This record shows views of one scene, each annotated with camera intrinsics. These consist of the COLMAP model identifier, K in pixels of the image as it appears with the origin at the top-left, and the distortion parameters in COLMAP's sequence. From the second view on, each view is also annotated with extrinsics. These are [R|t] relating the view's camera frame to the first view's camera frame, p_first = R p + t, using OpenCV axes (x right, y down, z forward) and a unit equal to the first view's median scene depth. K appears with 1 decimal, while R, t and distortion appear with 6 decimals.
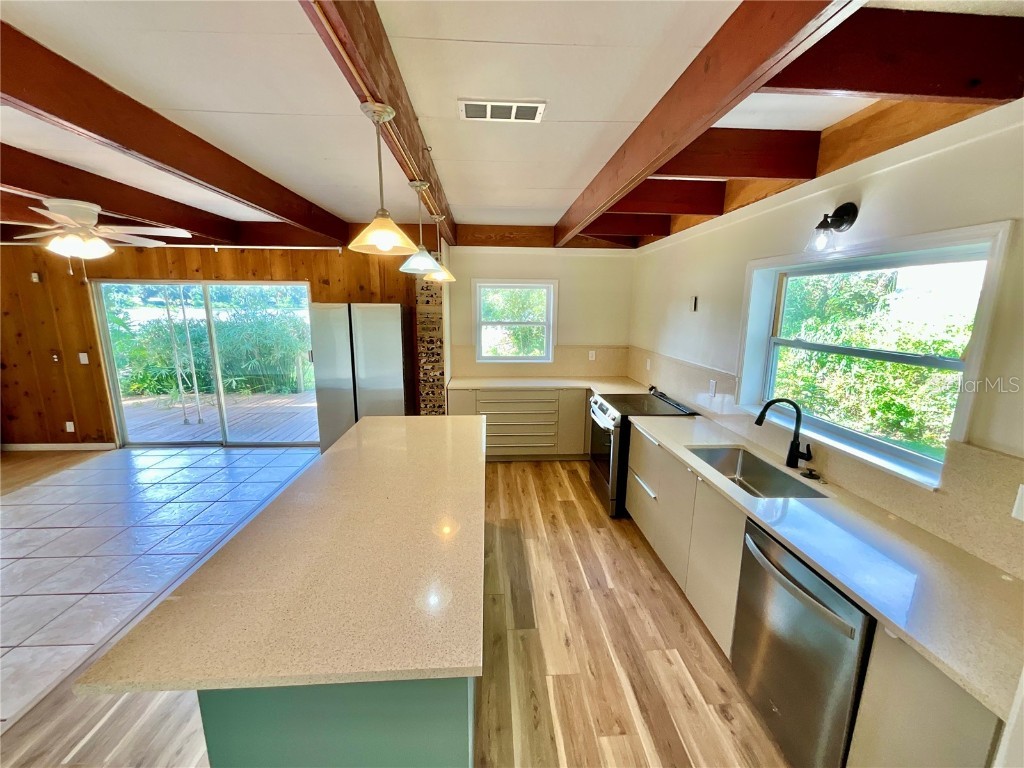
lens RADIAL K [[413.9, 0, 515.2], [0, 413.9, 383.7], [0, 0, 1]] dist [-0.000951, -0.000214]
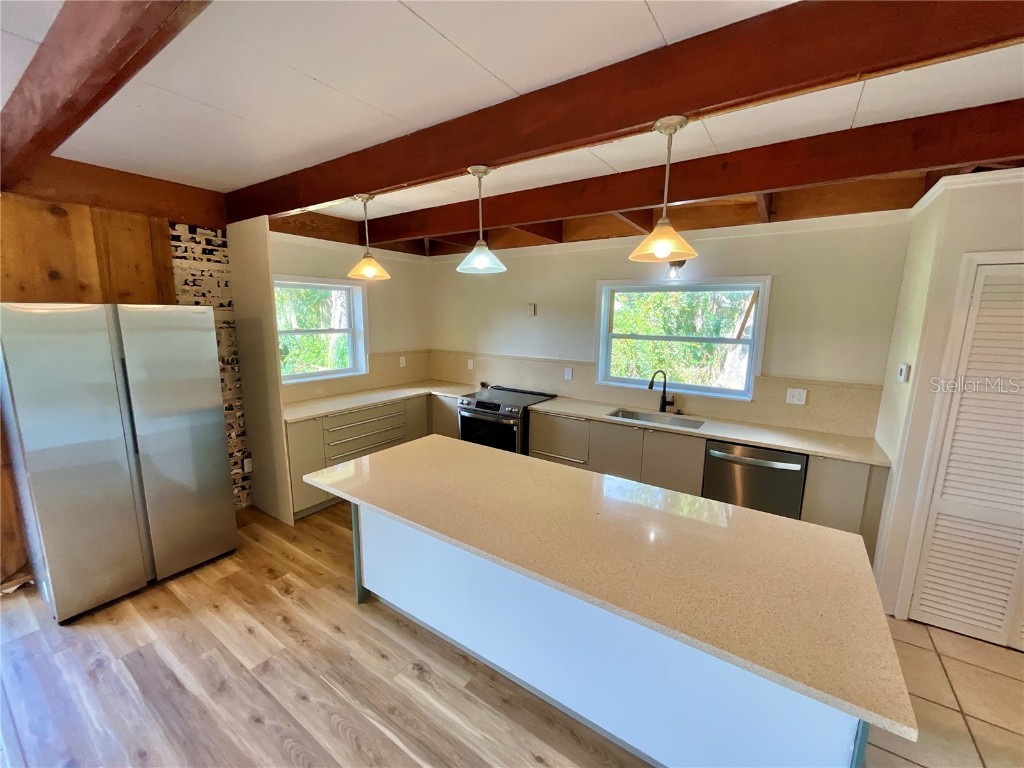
lens RADIAL K [[416.0, 0, 511.9], [0, 416.0, 386.5], [0, 0, 1]] dist [-0.008001, 0.005740]
pose [[0.610685, -0.136463, 0.780027, -0.448932], [0.141205, 0.988018, 0.062300, -0.038472], [-0.779182, 0.072098, 0.622637, 0.213399]]
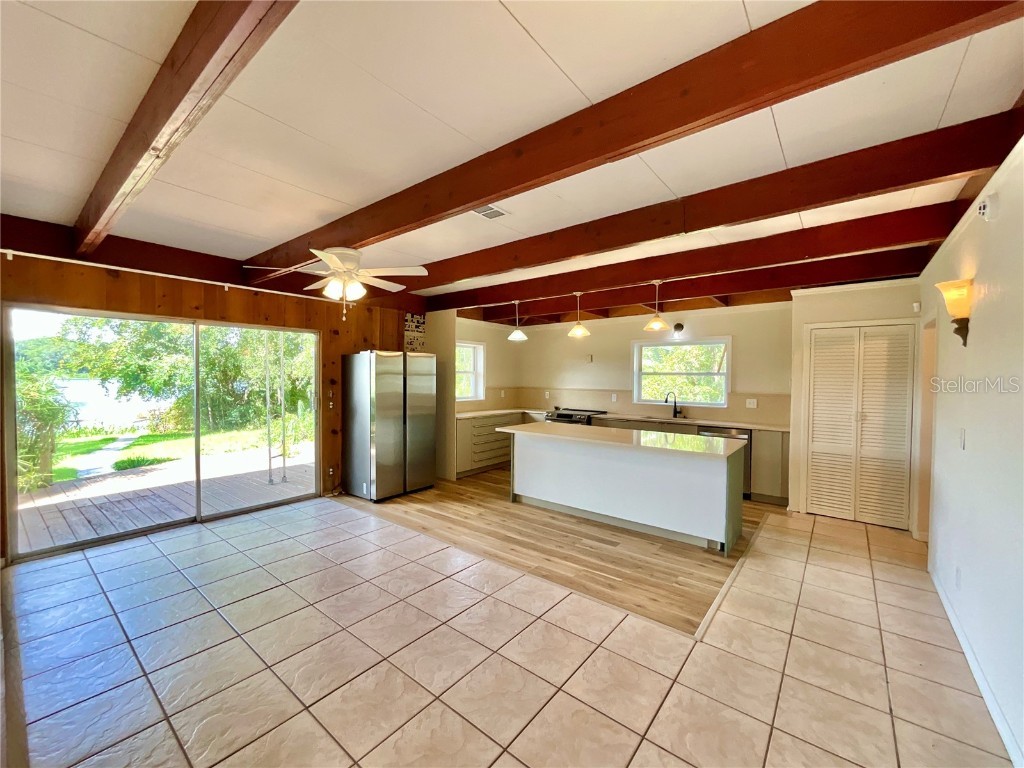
lens RADIAL K [[416.0, 0, 511.9], [0, 416.0, 386.5], [0, 0, 1]] dist [-0.008001, 0.005740]
pose [[0.671943, -0.021691, 0.740285, -0.941124], [0.136984, 0.985964, -0.095448, 0.054846], [-0.727824, 0.165543, 0.665483, -0.014007]]
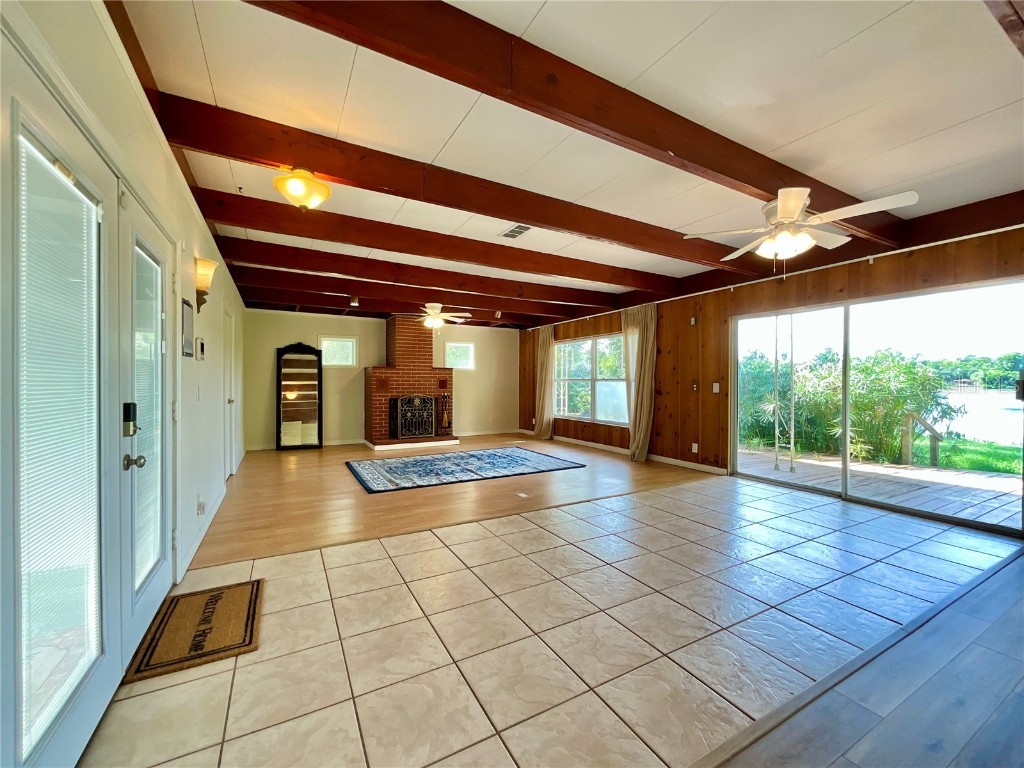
lens RADIAL K [[416.0, 0, 511.9], [0, 416.0, 386.5], [0, 0, 1]] dist [-0.008001, 0.005740]
pose [[0.426601, 0.002846, -0.904436, -0.258201], [-0.169153, 0.982601, -0.076693, 0.113025], [0.888481, 0.185706, 0.419660, 0.036381]]
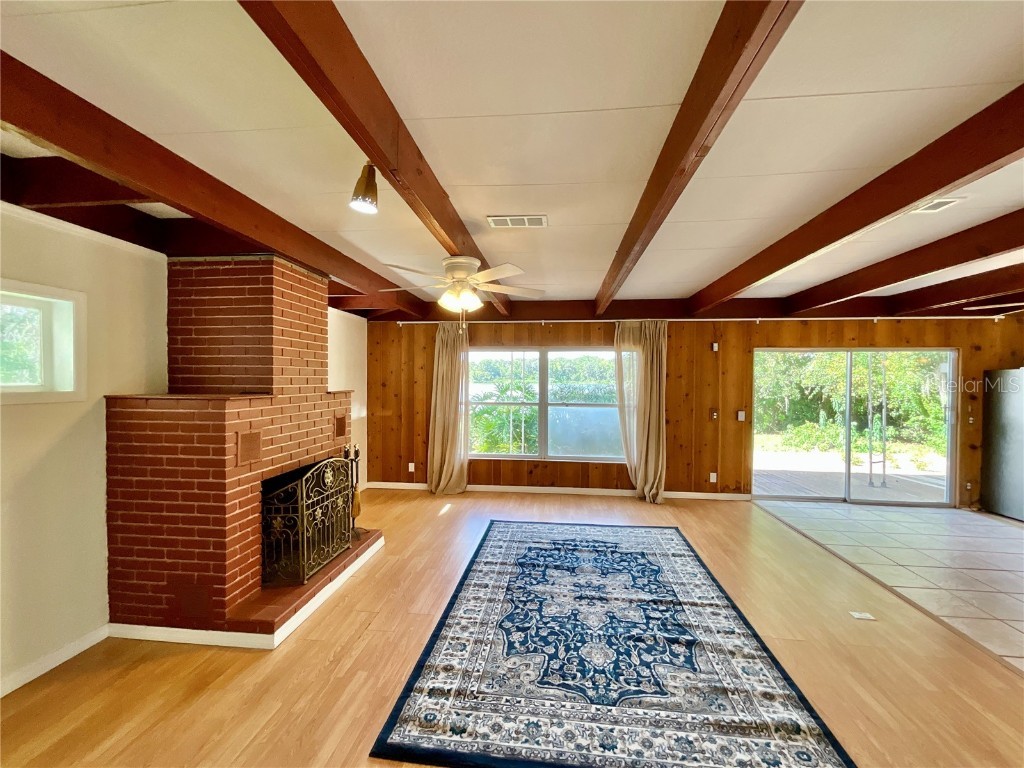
lens RADIAL K [[416.0, 0, 511.9], [0, 416.0, 386.5], [0, 0, 1]] dist [-0.008001, 0.005740]
pose [[0.984348, 0.001295, -0.176229, -1.439856], [-0.031775, 0.984889, -0.170247, 0.071609], [0.173345, 0.173183, 0.969515, -0.223772]]
